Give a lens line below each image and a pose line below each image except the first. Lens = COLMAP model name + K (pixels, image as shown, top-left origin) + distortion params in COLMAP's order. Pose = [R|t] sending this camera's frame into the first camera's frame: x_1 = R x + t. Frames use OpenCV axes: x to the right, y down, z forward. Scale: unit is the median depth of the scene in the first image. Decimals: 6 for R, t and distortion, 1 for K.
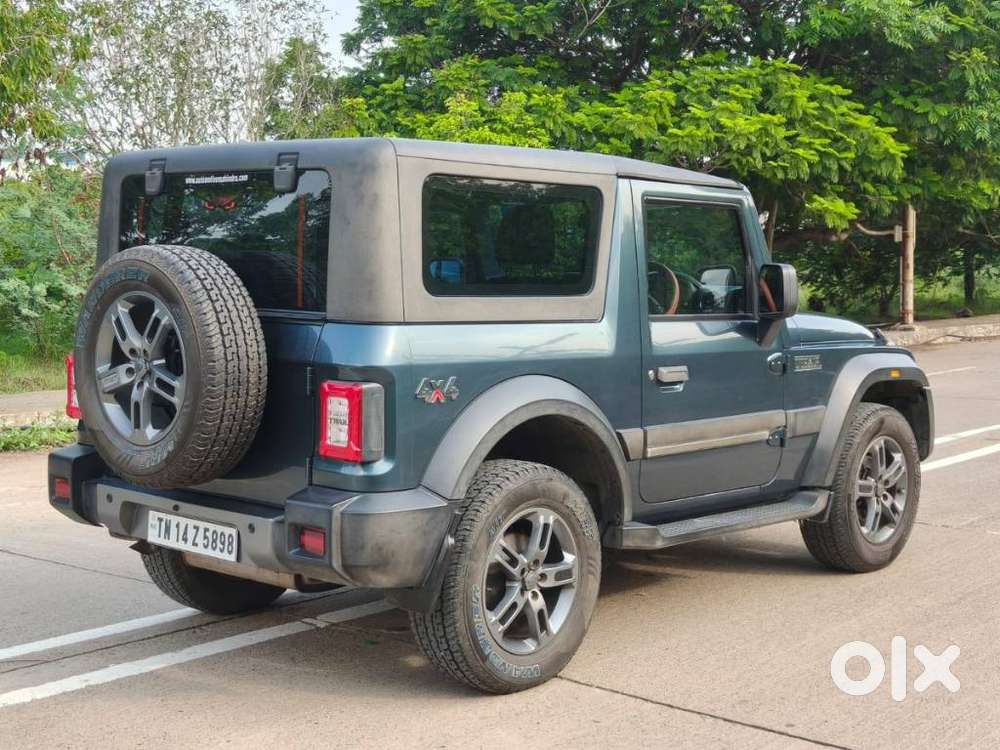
lens RADIAL K [[1503.0, 0, 500.0], [0, 1503.0, 375.0], [0, 0, 1]] dist [0.020761, -0.076160]
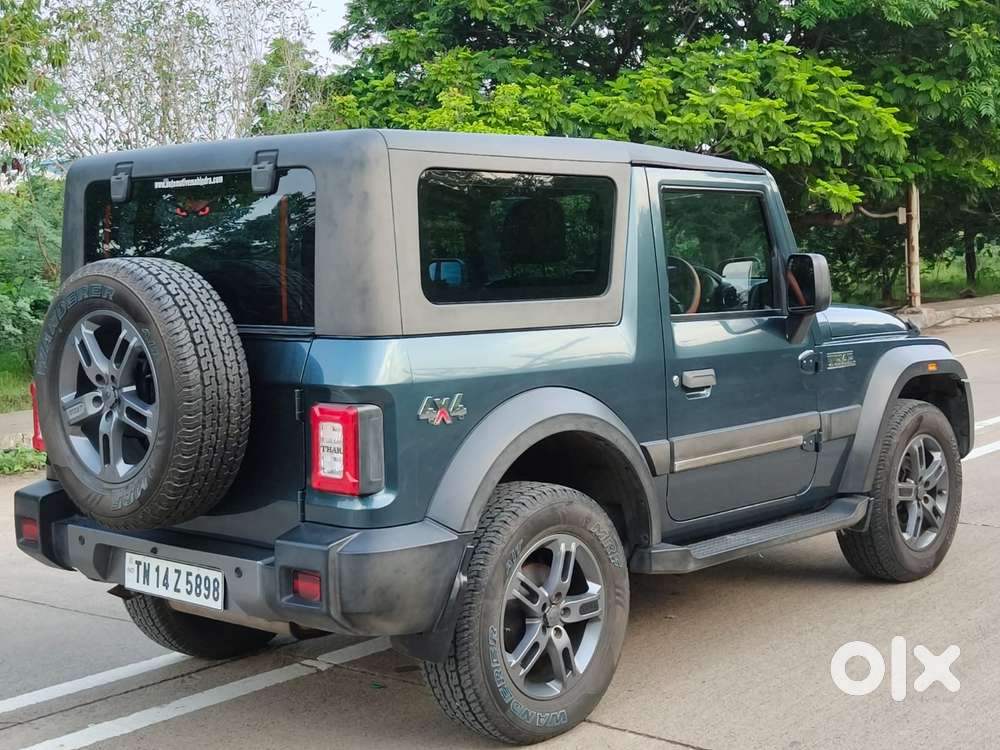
lens RADIAL K [[1489.0, 0, 500.8], [0, 1489.0, 350.9], [0, 0, 1]] dist [0.036997, -0.010001]
pose [[0.999406, -0.034458, 0.001007, -0.005850], [0.034468, 0.999334, -0.012010, -0.011452], [-0.000592, 0.012038, 0.999927, 0.102266]]
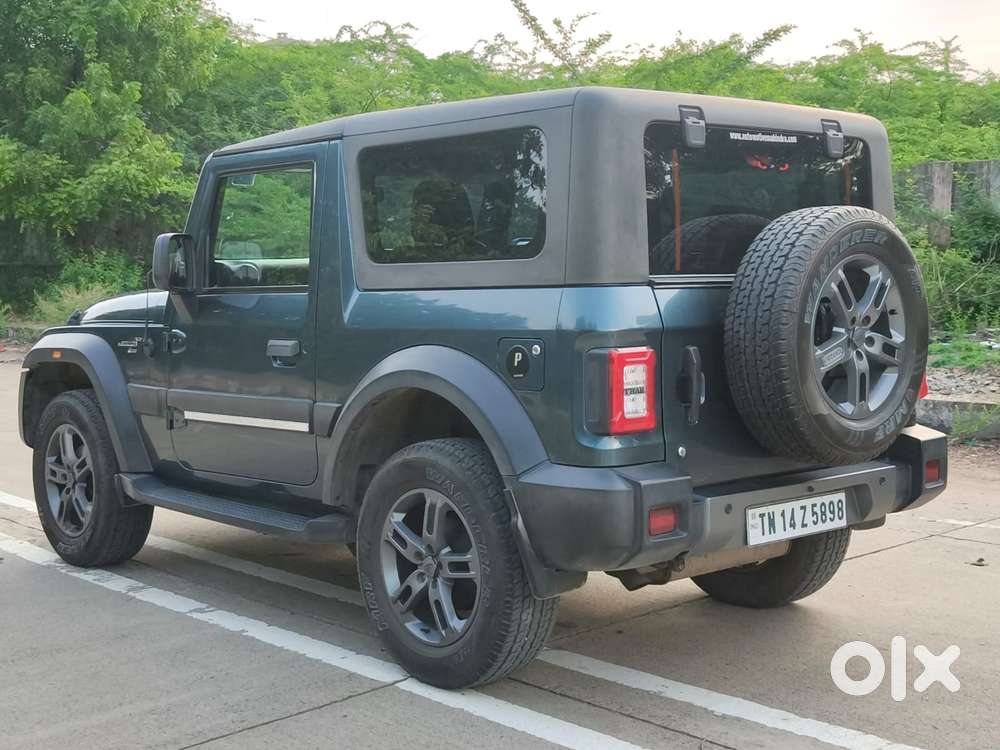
lens RADIAL K [[1503.0, 0, 500.0], [0, 1503.0, 375.0], [0, 0, 1]] dist [0.020761, -0.076160]
pose [[0.098360, -0.087332, 0.991311, -1.064026], [0.095139, 0.992404, 0.077989, -0.067363], [-0.990593, 0.086641, 0.105921, 1.002142]]
